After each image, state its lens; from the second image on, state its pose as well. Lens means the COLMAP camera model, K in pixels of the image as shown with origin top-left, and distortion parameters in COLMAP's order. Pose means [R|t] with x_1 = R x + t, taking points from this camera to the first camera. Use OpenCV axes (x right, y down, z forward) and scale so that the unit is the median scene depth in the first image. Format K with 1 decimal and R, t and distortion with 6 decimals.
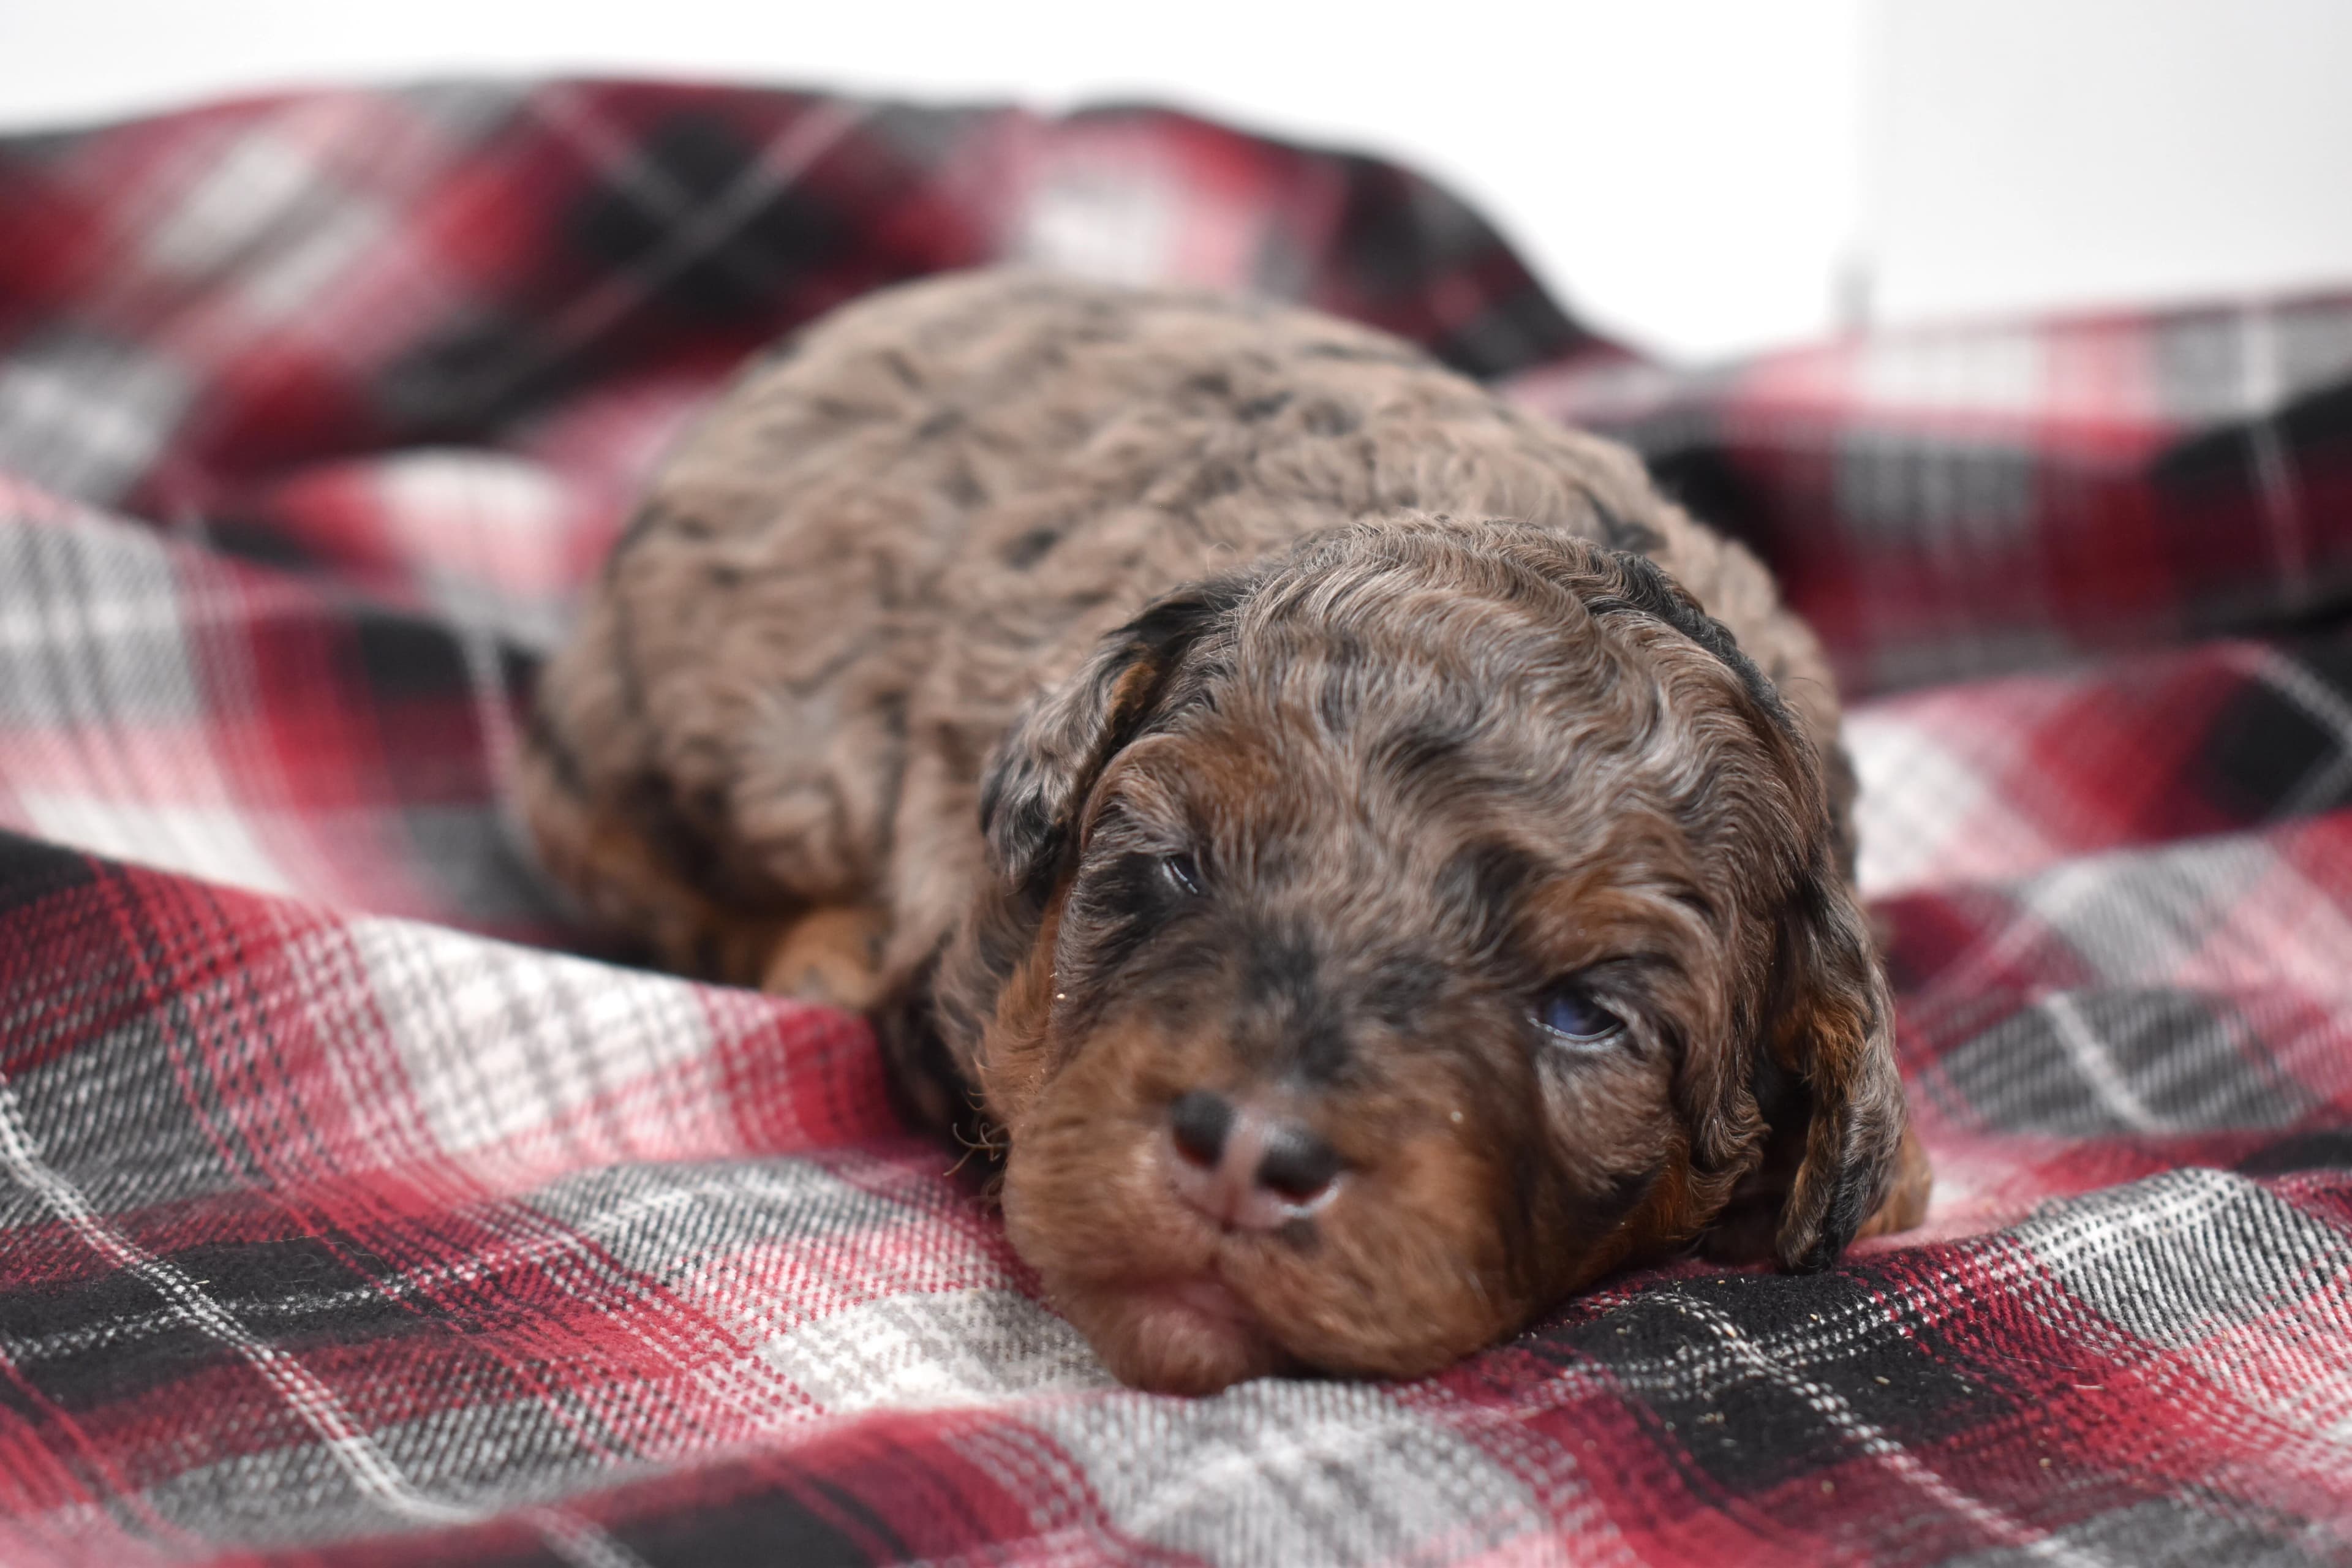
lens RADIAL K [[3581.0, 0, 1169.7], [0, 3581.0, 822.9], [0, 0, 1]] dist [-0.046061, 0.080107]
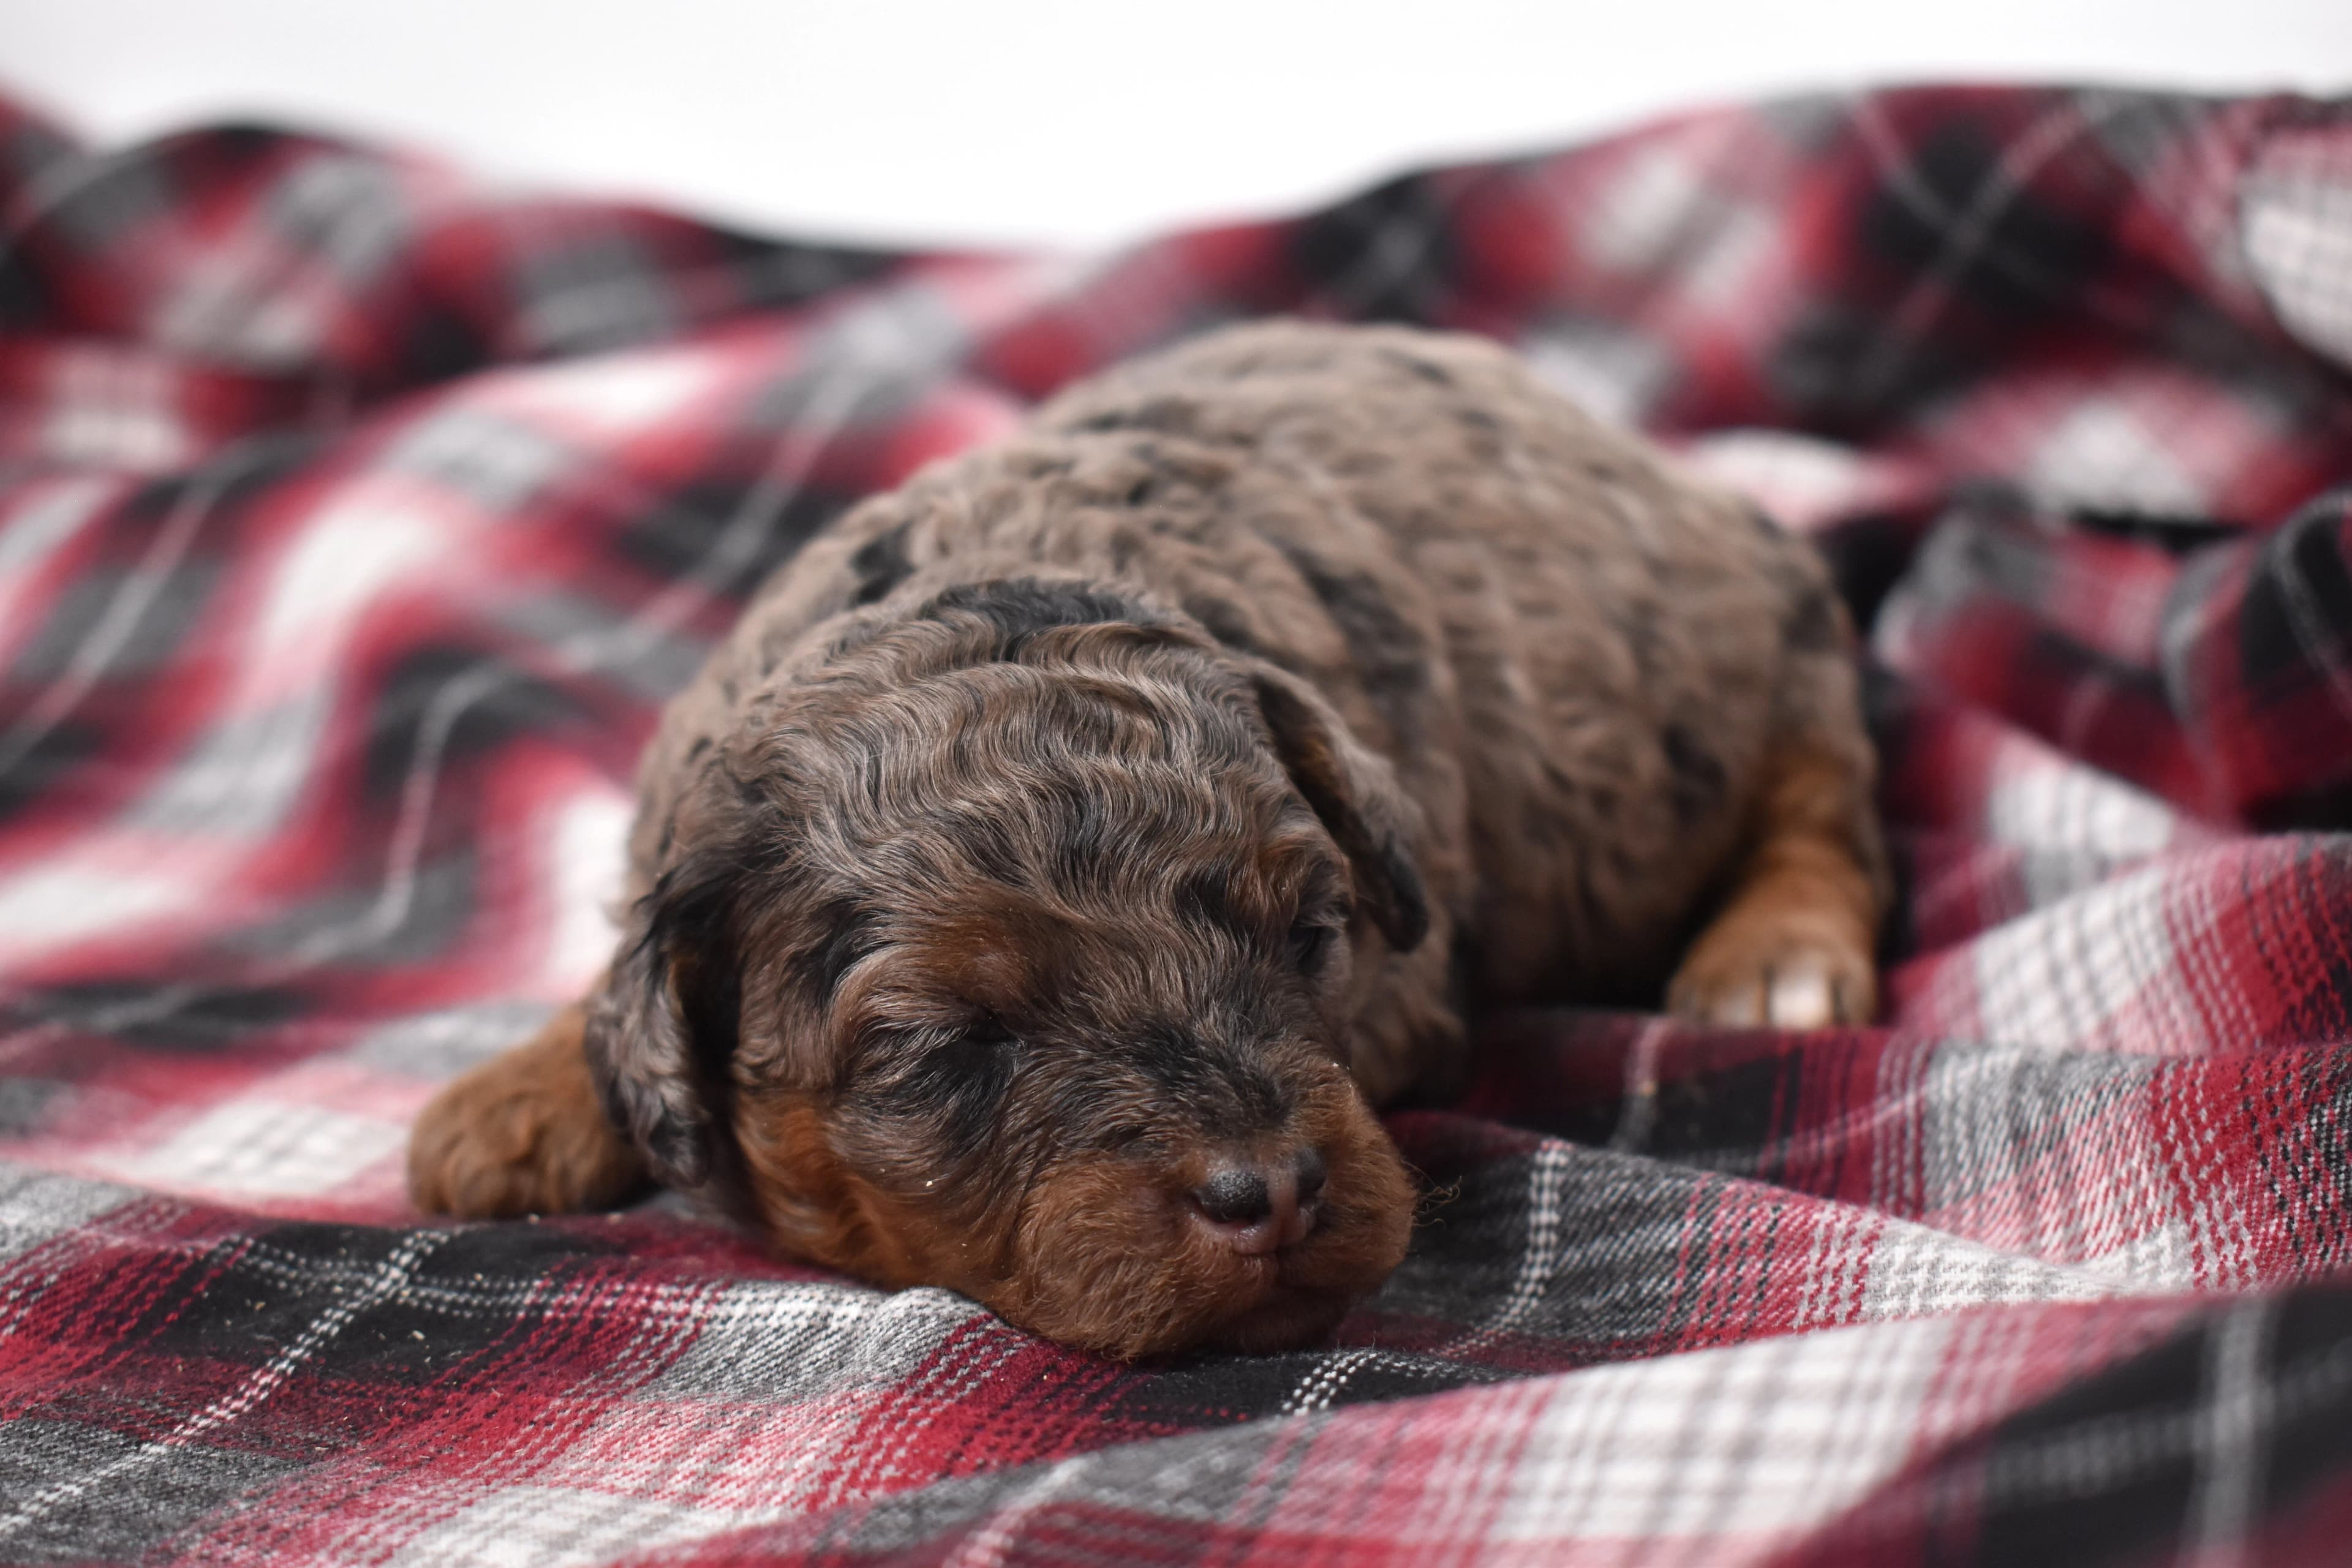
lens RADIAL K [[3575.0, 0, 1119.1], [0, 3575.0, 781.7], [0, 0, 1]] dist [-0.011238, 0.029923]
pose [[0.497978, 0.133053, -0.856922, 1.000347], [-0.099547, 0.990398, 0.095928, -0.128975], [0.861457, 0.037534, 0.506441, 0.421847]]
